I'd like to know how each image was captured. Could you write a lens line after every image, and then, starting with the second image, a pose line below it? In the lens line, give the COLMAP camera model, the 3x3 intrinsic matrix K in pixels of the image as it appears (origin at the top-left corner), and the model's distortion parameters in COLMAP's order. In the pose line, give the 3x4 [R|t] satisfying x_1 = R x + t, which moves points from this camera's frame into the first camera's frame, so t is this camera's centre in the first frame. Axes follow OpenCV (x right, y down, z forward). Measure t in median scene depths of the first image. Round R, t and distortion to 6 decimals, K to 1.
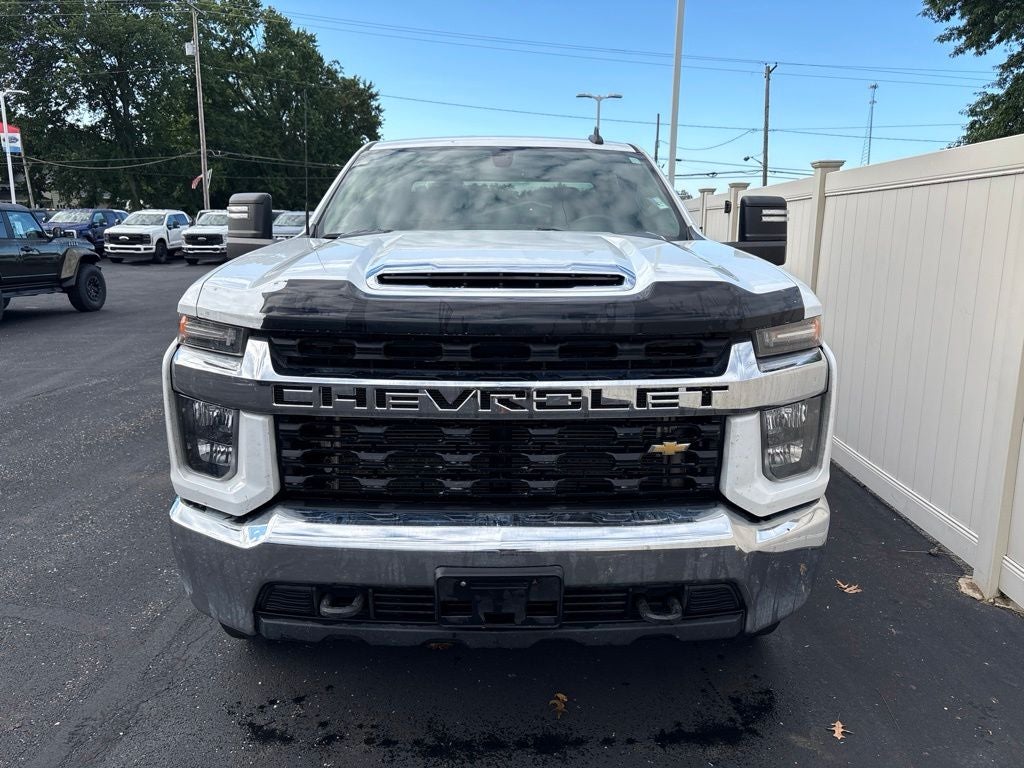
lens RADIAL K [[773.4, 0, 508.1], [0, 773.4, 371.5], [0, 0, 1]] dist [0.018496, -0.003047]
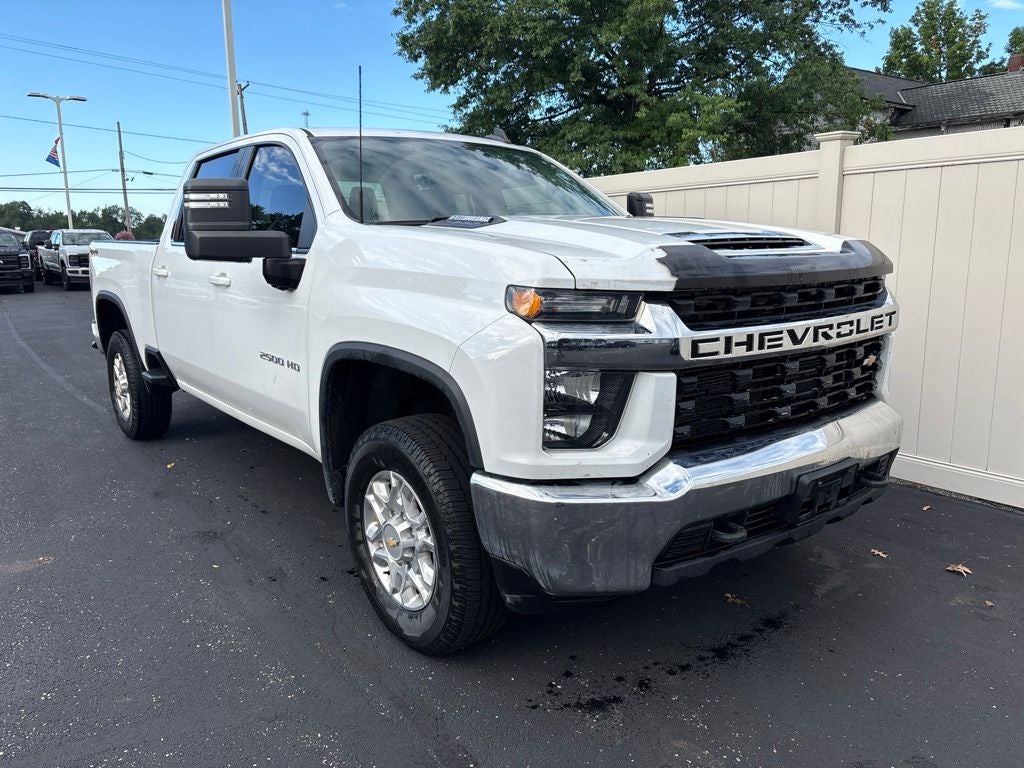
lens RADIAL K [[773.4, 0, 508.1], [0, 773.4, 371.5], [0, 0, 1]] dist [0.018496, -0.003047]
pose [[0.793525, -0.119828, 0.596623, -1.100409], [0.132629, 0.990908, 0.022617, 0.001374], [-0.593909, 0.061183, 0.802203, 0.269598]]
